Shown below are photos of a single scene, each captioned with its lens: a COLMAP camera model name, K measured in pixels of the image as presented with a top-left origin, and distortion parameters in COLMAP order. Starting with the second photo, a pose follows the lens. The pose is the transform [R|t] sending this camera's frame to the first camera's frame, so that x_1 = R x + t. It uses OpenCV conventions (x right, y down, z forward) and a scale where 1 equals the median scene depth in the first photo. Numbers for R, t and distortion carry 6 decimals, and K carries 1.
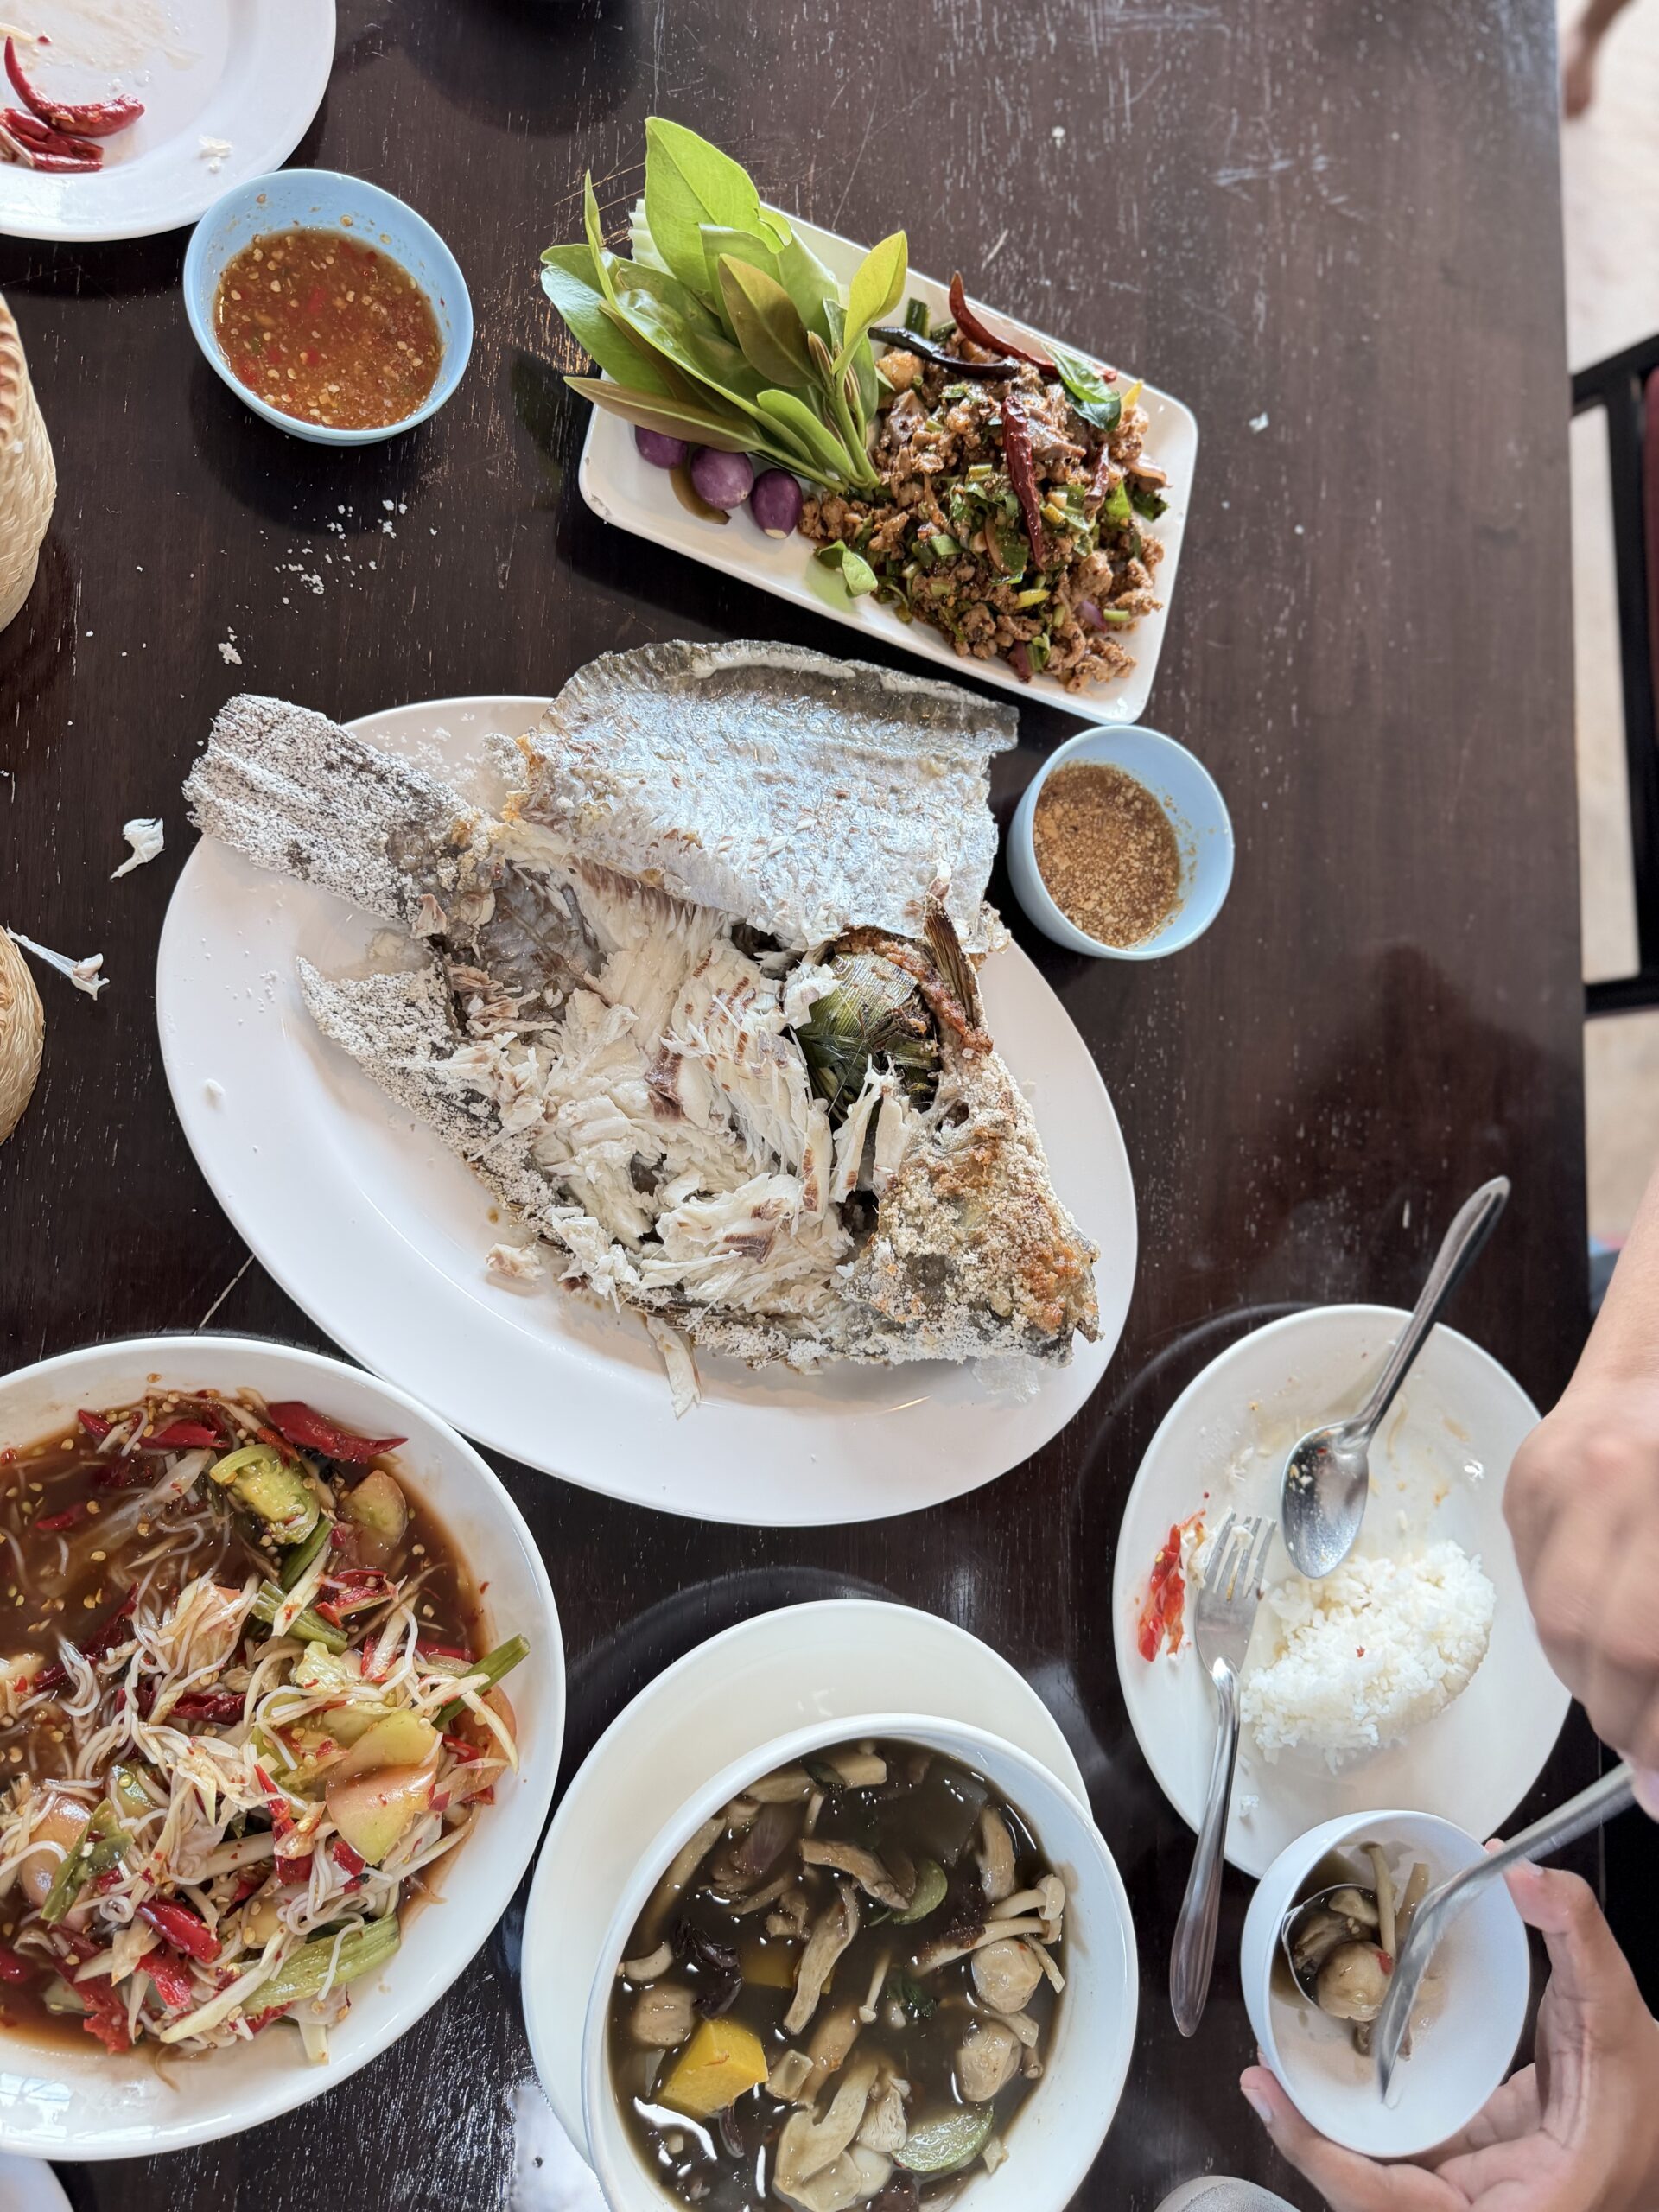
lens RADIAL K [[1554.1, 0, 829.9], [0, 1554.1, 1103.3], [0, 0, 1]] dist [0.004410, 0.002236]
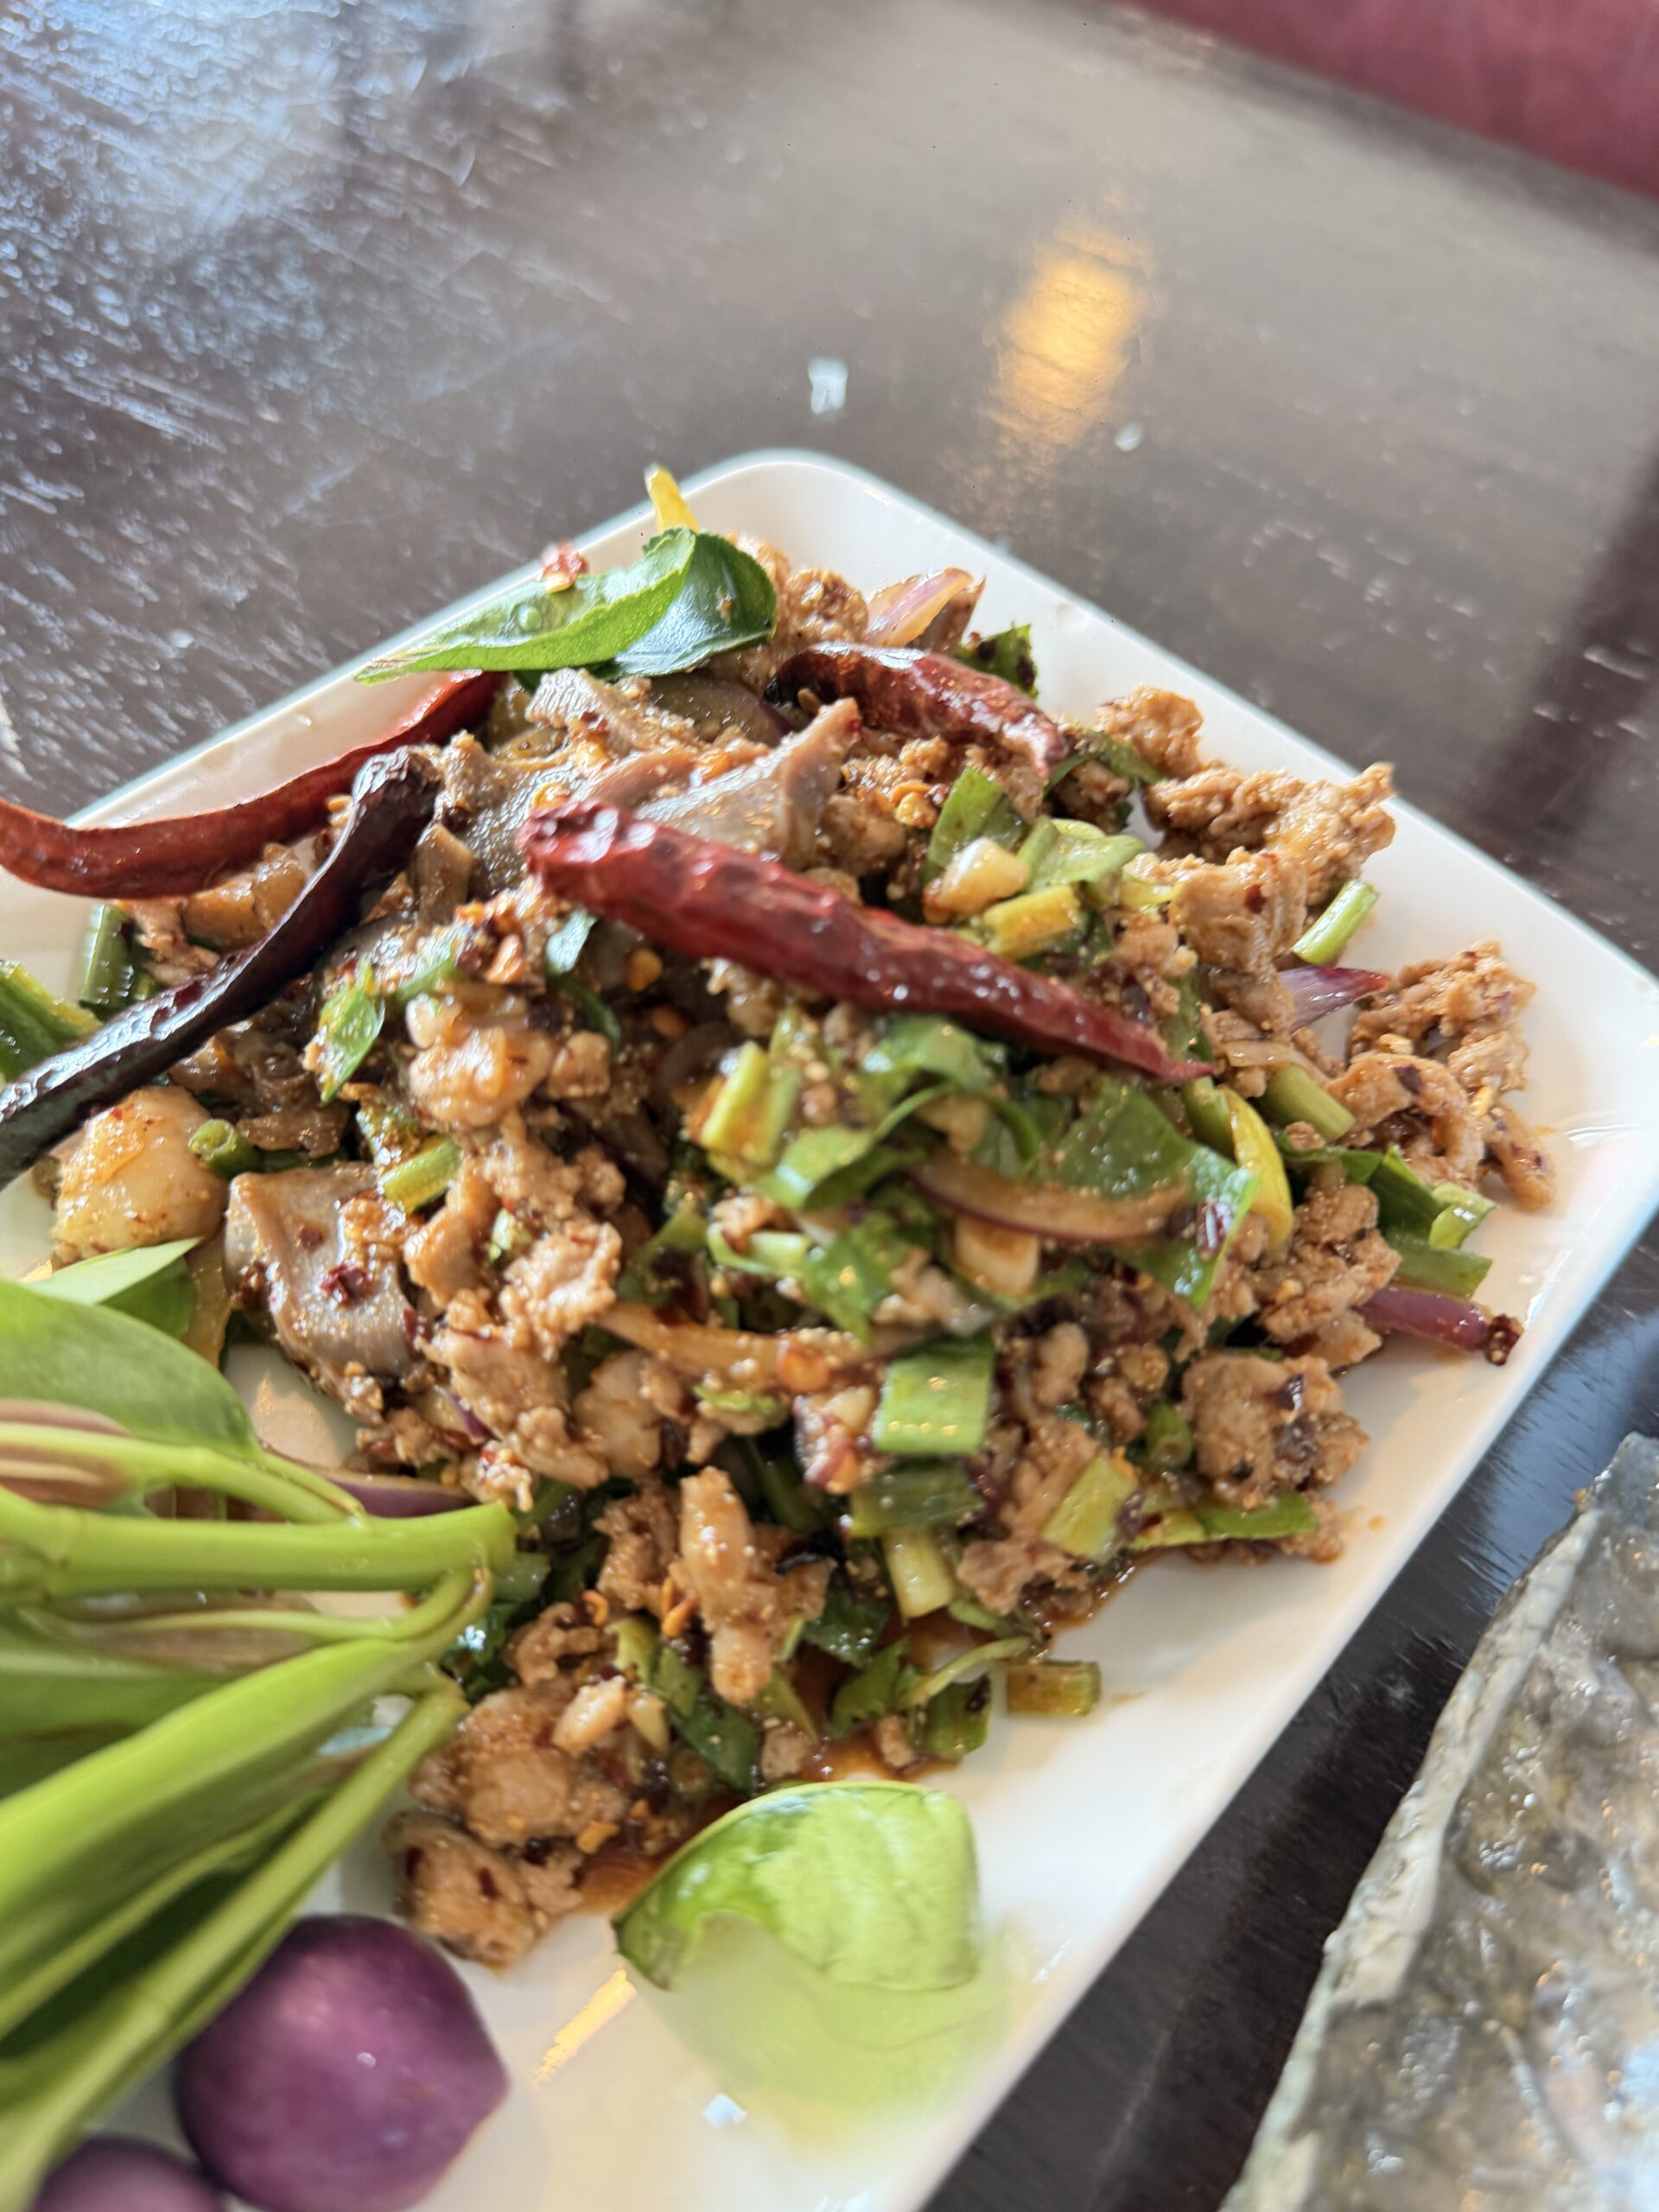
lens RADIAL K [[1610.8, 0, 830.0], [0, 1610.8, 1108.4], [0, 0, 1]] dist [-0.000815, -0.002067]
pose [[0.477981, -0.846186, 0.235589, 0.048211], [0.877873, 0.469227, -0.095731, -0.365159], [-0.029538, 0.252575, 0.967126, 0.766502]]
